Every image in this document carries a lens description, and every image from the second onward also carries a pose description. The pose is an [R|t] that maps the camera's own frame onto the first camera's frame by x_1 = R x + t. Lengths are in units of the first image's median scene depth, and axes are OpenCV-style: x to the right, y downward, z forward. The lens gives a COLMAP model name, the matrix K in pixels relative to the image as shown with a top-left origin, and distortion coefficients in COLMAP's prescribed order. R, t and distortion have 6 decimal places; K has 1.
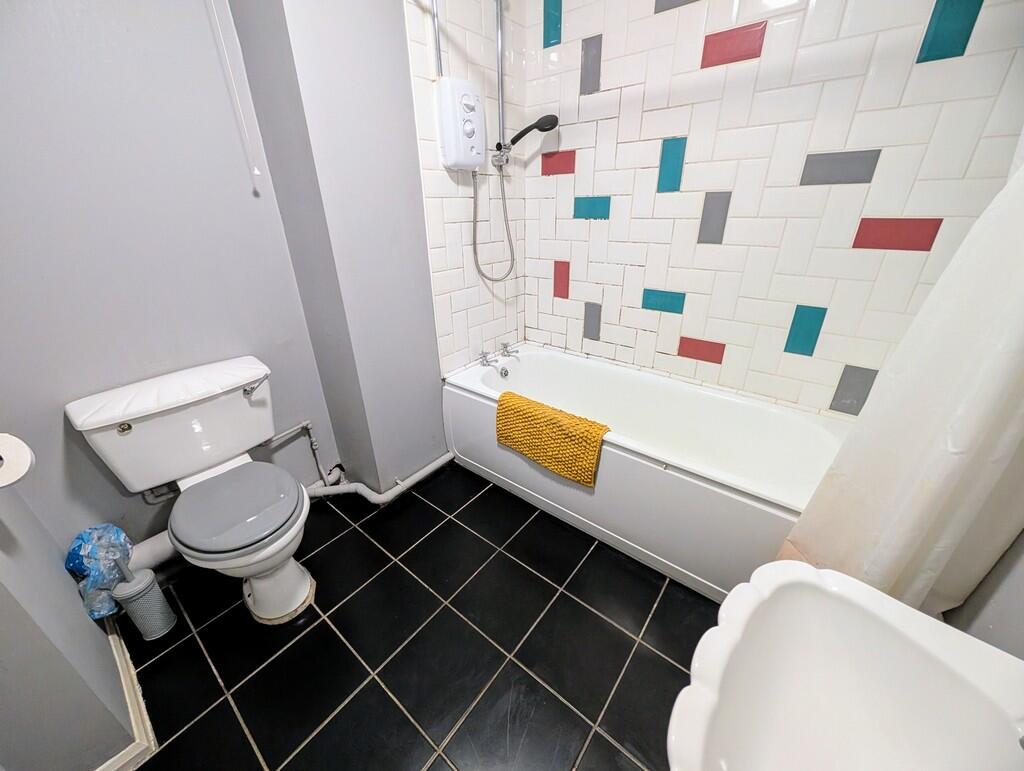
lens RADIAL K [[390.7, 0, 512.0], [0, 390.7, 385.5], [0, 0, 1]] dist [0.000007, 0.000019]
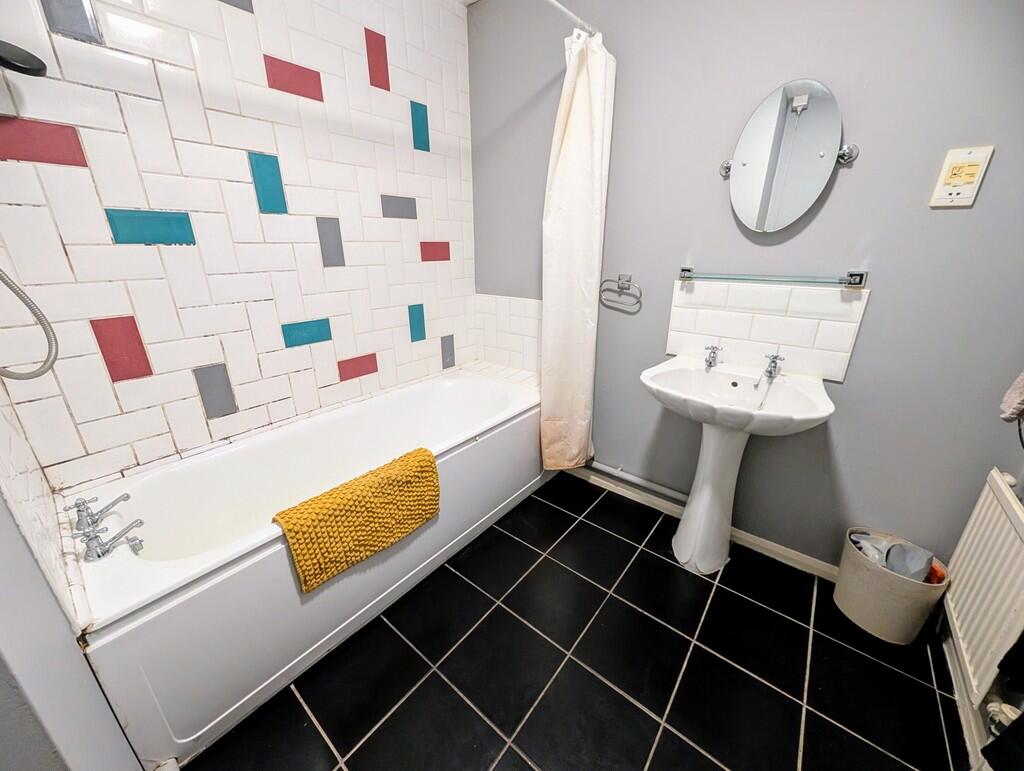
lens RADIAL K [[390.7, 0, 512.0], [0, 390.7, 385.5], [0, 0, 1]] dist [0.000007, 0.000019]
pose [[-0.001337, -0.319054, 0.947736, -0.510162], [0.430038, 0.855443, 0.288590, -0.170279], [-0.902810, 0.407948, 0.136061, 0.504164]]
